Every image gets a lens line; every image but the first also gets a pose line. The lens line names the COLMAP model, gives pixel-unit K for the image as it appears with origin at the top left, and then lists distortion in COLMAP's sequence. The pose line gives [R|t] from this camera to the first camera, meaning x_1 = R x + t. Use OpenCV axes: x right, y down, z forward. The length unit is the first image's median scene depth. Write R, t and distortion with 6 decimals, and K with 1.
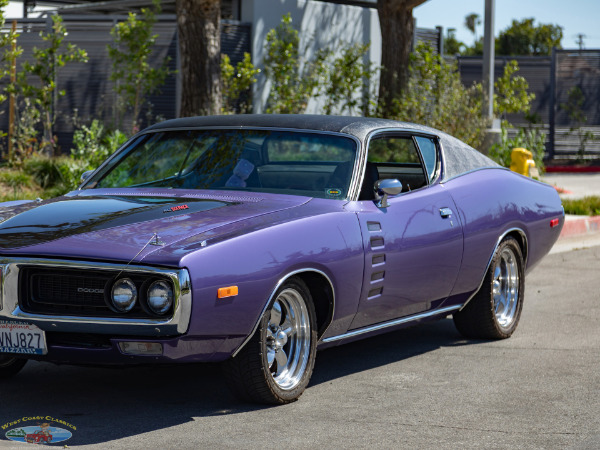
lens RADIAL K [[2045.7, 0, 279.5], [0, 2045.7, 226.1], [0, 0, 1]] dist [0.014241, 1.052324]
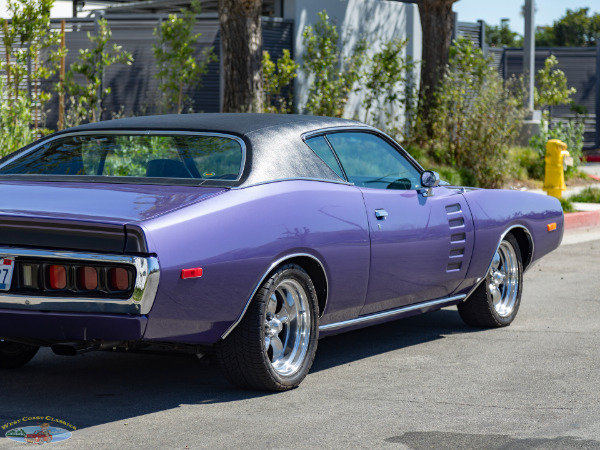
lens RADIAL K [[2045.7, 0, 279.5], [0, 2045.7, 226.1], [0, 0, 1]] dist [0.014241, 1.052324]
pose [[0.999536, -0.008848, -0.029139, 0.011282], [0.008971, 0.999951, 0.004083, -0.000076], [0.029101, -0.004342, 0.999567, -0.035705]]
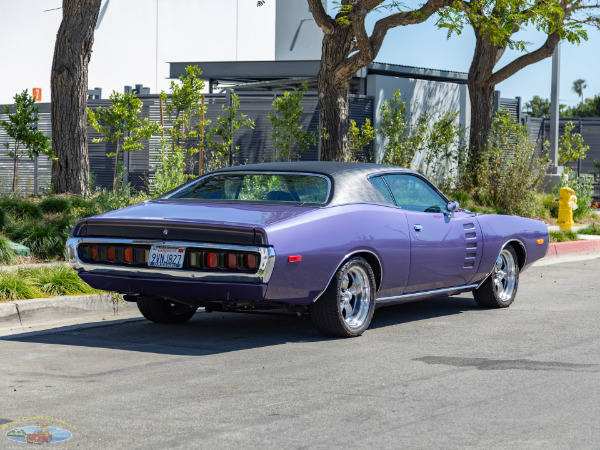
lens RADIAL K [[1703.3, 0, 300.0], [0, 1703.3, 225.0], [0, 0, 1]] dist [0.180590, 1.042647]
pose [[0.997535, 0.002825, -0.070114, 0.024004], [-0.004138, 0.999819, -0.018584, 0.012149], [0.070049, 0.018828, 0.997366, -0.203250]]
